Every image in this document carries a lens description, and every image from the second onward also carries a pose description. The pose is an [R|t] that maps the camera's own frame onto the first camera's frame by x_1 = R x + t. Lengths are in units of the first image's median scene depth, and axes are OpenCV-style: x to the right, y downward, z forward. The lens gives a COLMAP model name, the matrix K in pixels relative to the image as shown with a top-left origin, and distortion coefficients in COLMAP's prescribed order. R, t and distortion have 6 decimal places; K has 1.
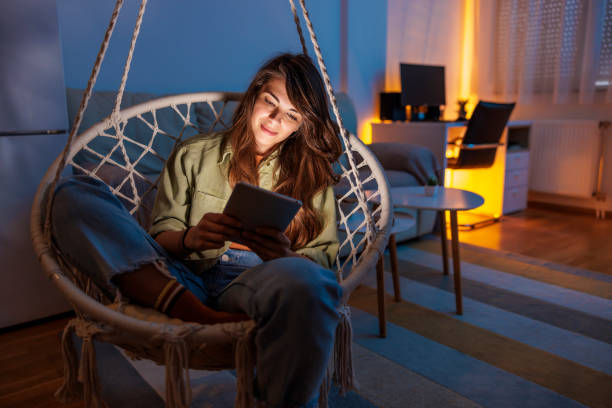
lens RADIAL K [[477.5, 0, 306.5], [0, 477.5, 194.3], [0, 0, 1]] dist [-0.003362, 0.002568]
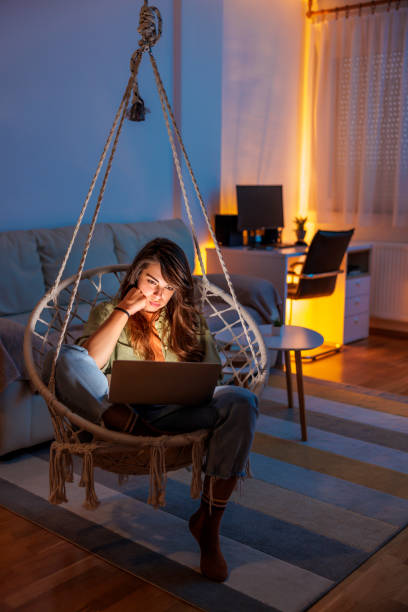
lens RADIAL K [[615.8, 0, 204.0], [0, 615.8, 306.0], [0, 0, 1]] dist [0.022487, -0.000680]
pose [[0.986965, -0.013916, 0.160334, -0.065765], [0.015992, 0.999804, -0.011665, -0.025668], [-0.160140, 0.014077, 0.986994, -0.185227]]
